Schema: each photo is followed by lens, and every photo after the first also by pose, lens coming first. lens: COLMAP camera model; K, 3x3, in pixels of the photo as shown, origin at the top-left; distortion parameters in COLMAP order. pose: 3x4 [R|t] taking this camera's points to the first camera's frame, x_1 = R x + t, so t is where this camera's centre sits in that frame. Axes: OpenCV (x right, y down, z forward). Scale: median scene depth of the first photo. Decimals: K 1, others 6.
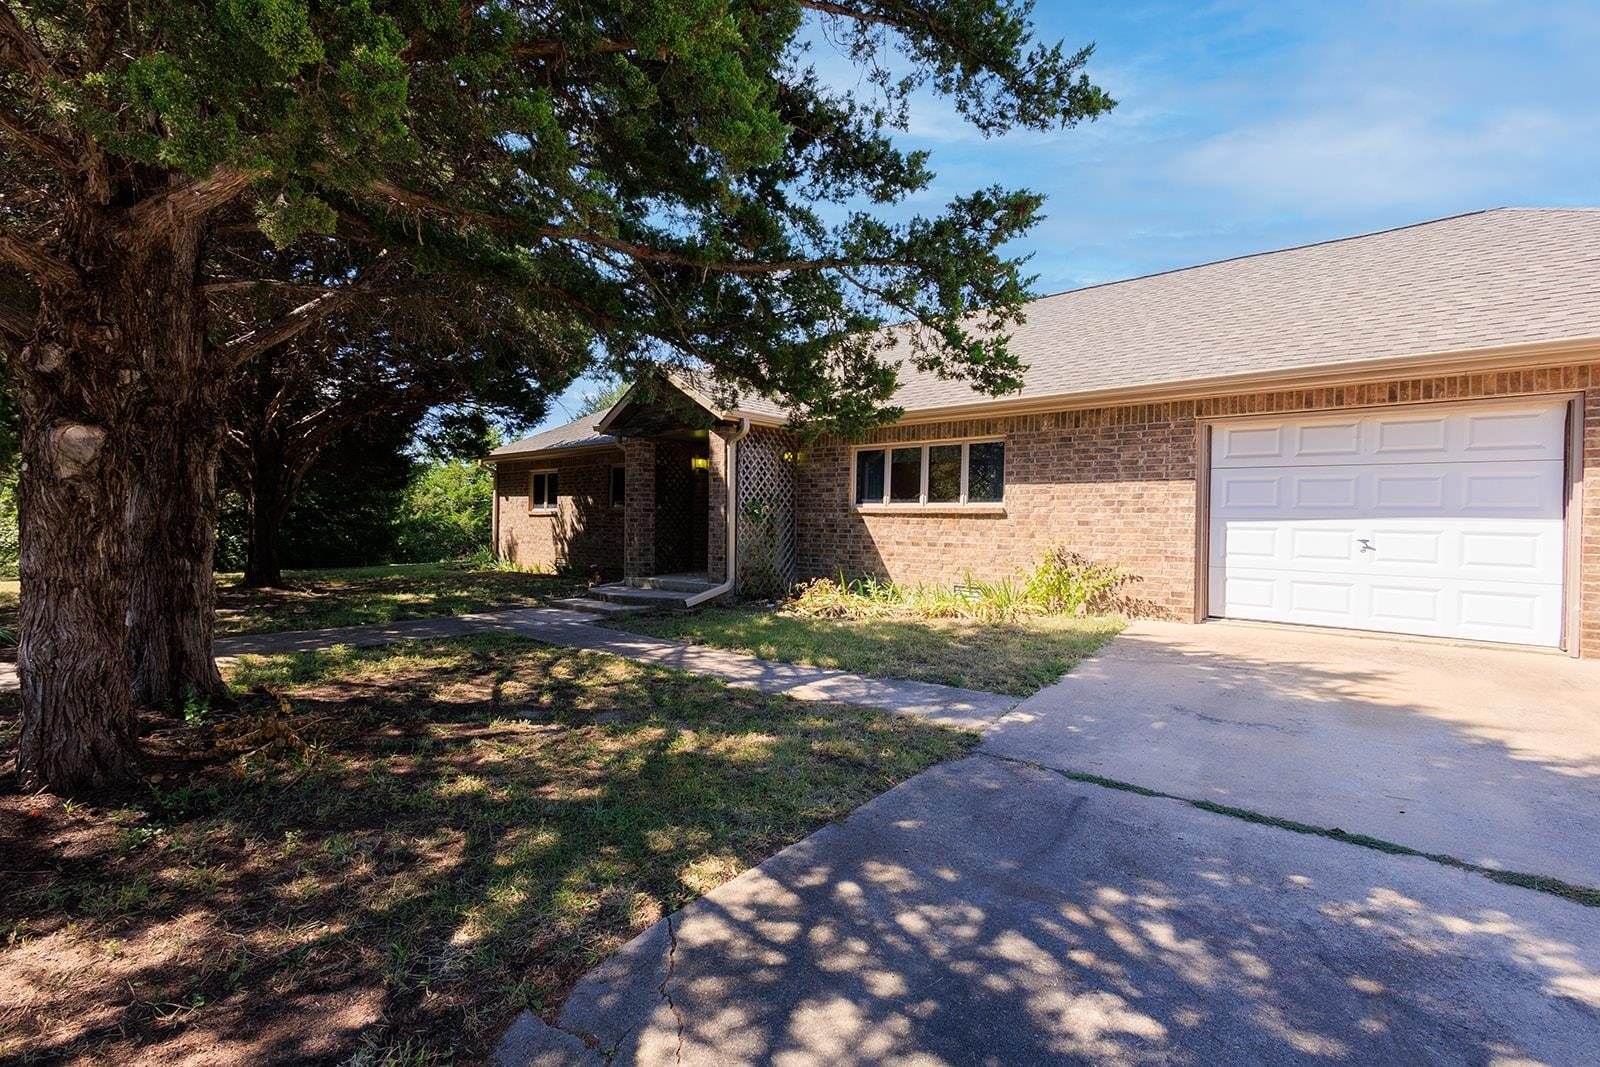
lens RADIAL K [[731.2, 0, 804.3], [0, 731.2, 528.9], [0, 0, 1]] dist [0.007413, -0.002588]
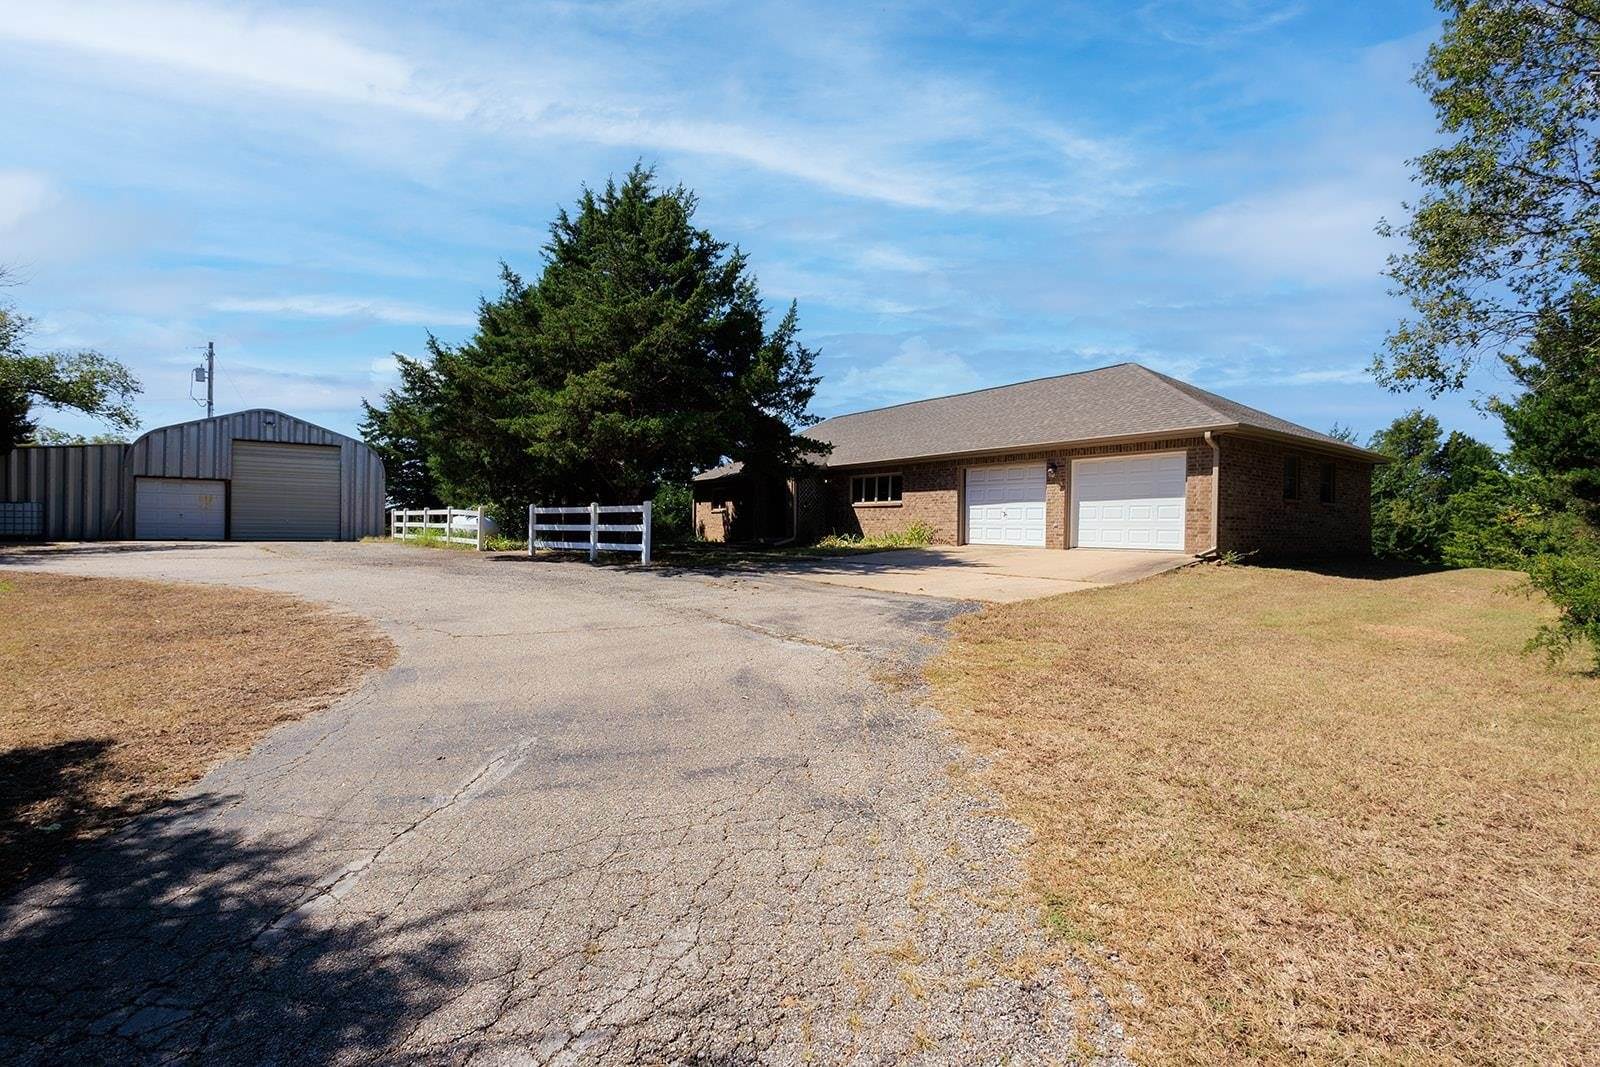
lens RADIAL K [[731.2, 0, 799.0], [0, 731.2, 532.7], [0, 0, 1]] dist [0.007413, -0.002588]
pose [[0.973448, -0.003258, -0.228886, 0.438254], [0.001679, 0.999973, -0.007097, 0.075772], [0.228903, 0.006524, 0.973427, -1.245728]]
